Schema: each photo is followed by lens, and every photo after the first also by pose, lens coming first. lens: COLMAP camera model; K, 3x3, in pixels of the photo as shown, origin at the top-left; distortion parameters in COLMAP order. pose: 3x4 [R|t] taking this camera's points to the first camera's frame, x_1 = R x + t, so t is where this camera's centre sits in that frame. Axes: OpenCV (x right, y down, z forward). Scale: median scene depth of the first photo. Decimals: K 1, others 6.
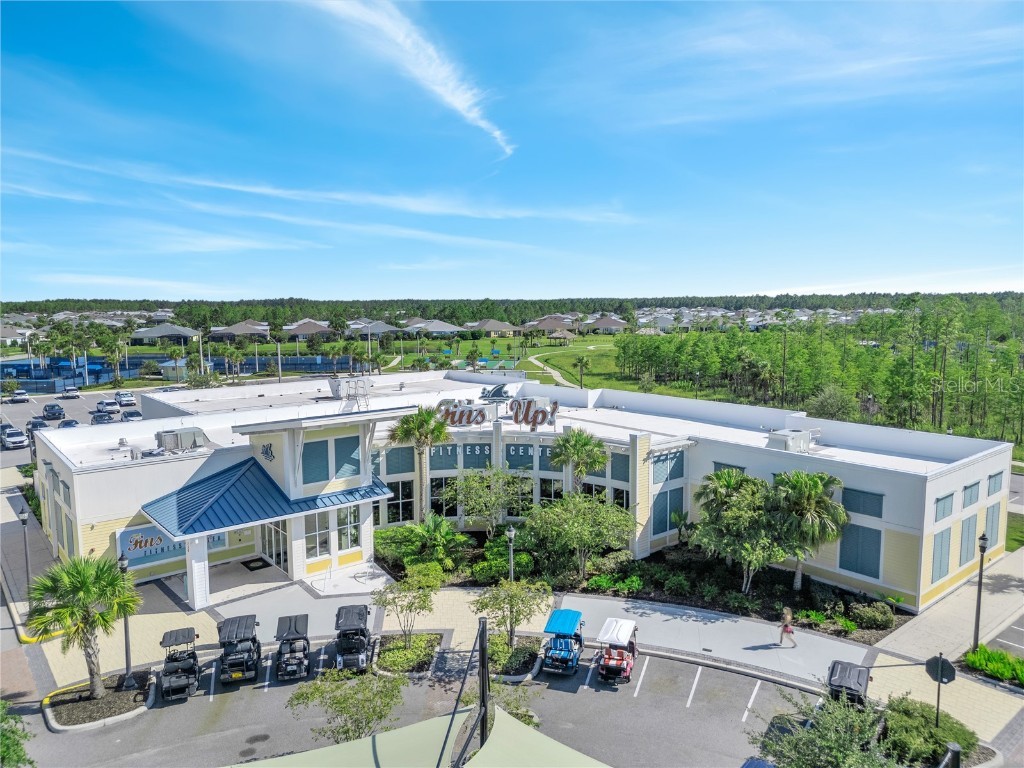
lens RADIAL K [[717.4, 0, 535.0], [0, 717.4, 383.2], [0, 0, 1]] dist [0.064438, -0.053809]
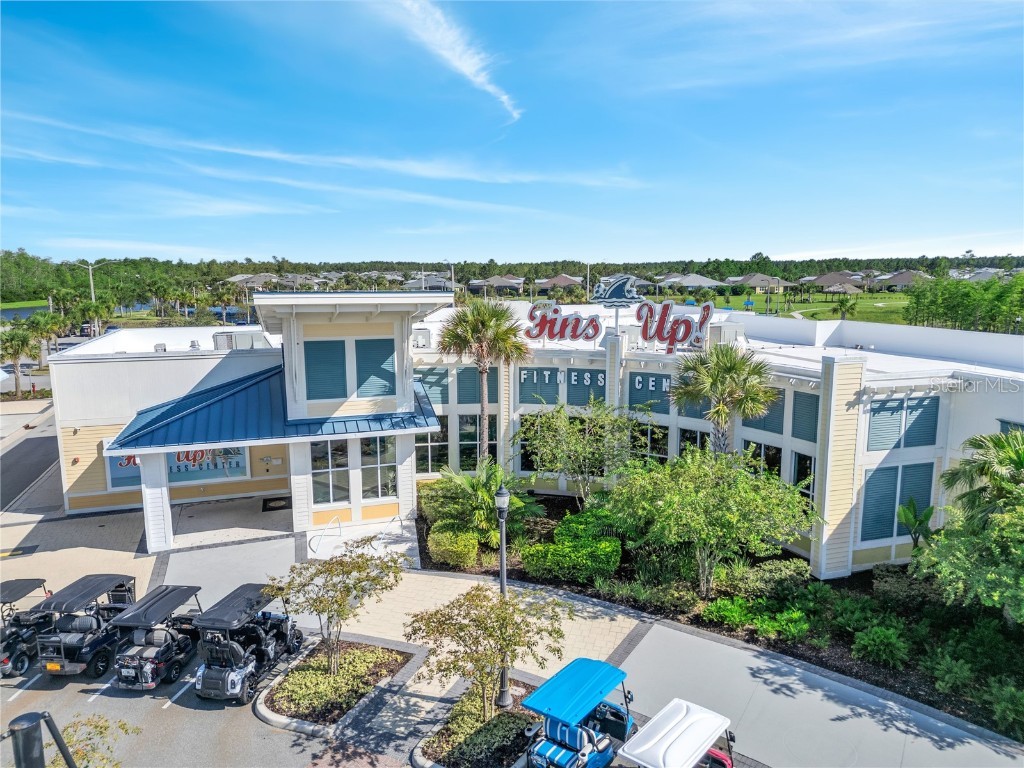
lens RADIAL K [[717.4, 0, 527.8], [0, 717.4, 388.6], [0, 0, 1]] dist [0.064438, -0.053809]
pose [[0.923810, 0.059875, -0.378141, 0.139529], [-0.040727, 0.997460, 0.058441, 0.074742], [0.380680, -0.038588, 0.923901, 0.407511]]
